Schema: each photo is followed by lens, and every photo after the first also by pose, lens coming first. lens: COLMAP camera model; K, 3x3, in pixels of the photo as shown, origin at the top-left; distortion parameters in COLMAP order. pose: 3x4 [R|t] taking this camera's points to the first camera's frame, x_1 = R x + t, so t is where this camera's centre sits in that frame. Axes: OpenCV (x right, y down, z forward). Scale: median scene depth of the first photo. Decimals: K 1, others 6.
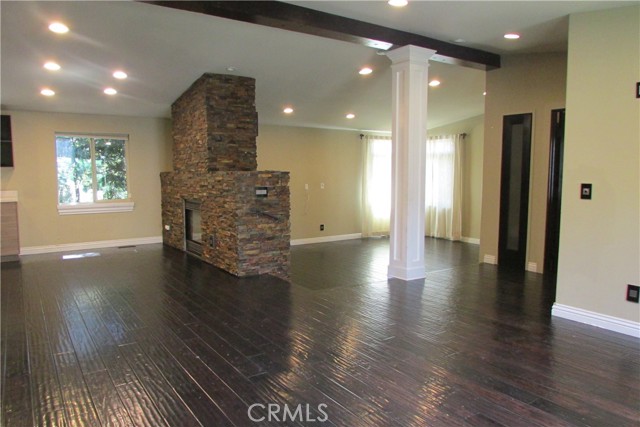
lens RADIAL K [[458.1, 0, 320.5], [0, 458.1, 208.4], [0, 0, 1]] dist [-0.036025, 0.011063]
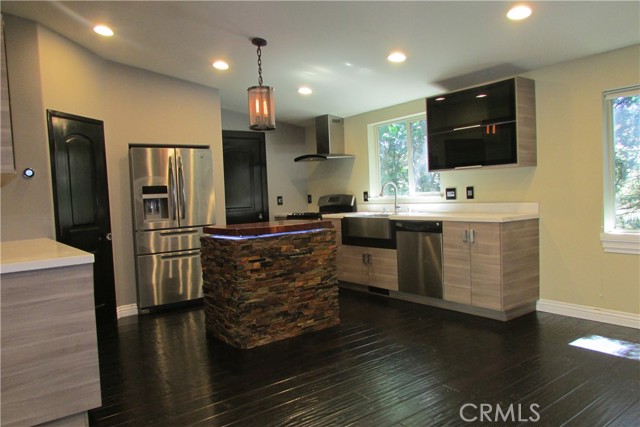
lens RADIAL K [[459.0, 0, 320.4], [0, 459.0, 214.2], [0, 0, 1]] dist [-0.021163, -0.000563]
pose [[0.061347, 0.046832, -0.997017, -0.094447], [-0.040384, 0.998197, 0.044402, -0.043006], [0.997299, 0.037539, 0.063128, 0.748243]]
